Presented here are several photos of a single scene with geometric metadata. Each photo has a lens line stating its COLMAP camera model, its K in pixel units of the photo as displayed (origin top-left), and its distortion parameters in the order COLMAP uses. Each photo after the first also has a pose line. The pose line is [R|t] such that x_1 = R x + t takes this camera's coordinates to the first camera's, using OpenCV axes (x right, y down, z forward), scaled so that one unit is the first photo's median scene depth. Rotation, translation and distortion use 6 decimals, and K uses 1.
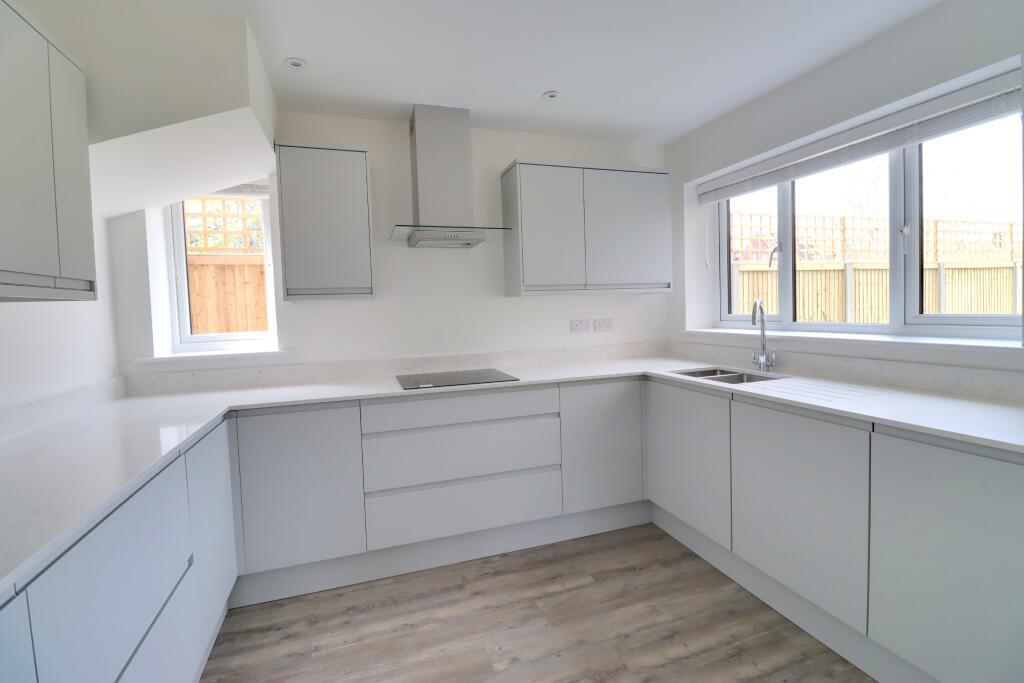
lens RADIAL K [[465.7, 0, 515.1], [0, 465.7, 329.1], [0, 0, 1]] dist [-0.030832, -0.000629]
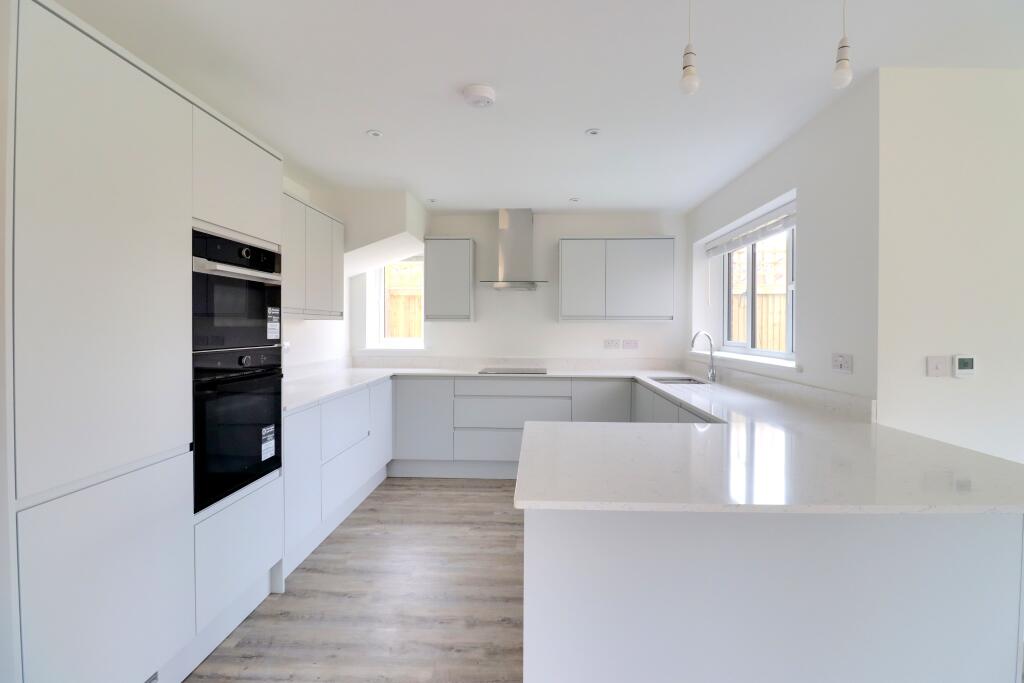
lens RADIAL K [[465.7, 0, 515.1], [0, 465.7, 329.1], [0, 0, 1]] dist [-0.030832, -0.000629]
pose [[0.925481, 0.035209, -0.377154, 0.511818], [-0.049253, 0.998403, -0.027653, 0.002160], [0.375578, 0.044168, 0.925738, -0.563507]]
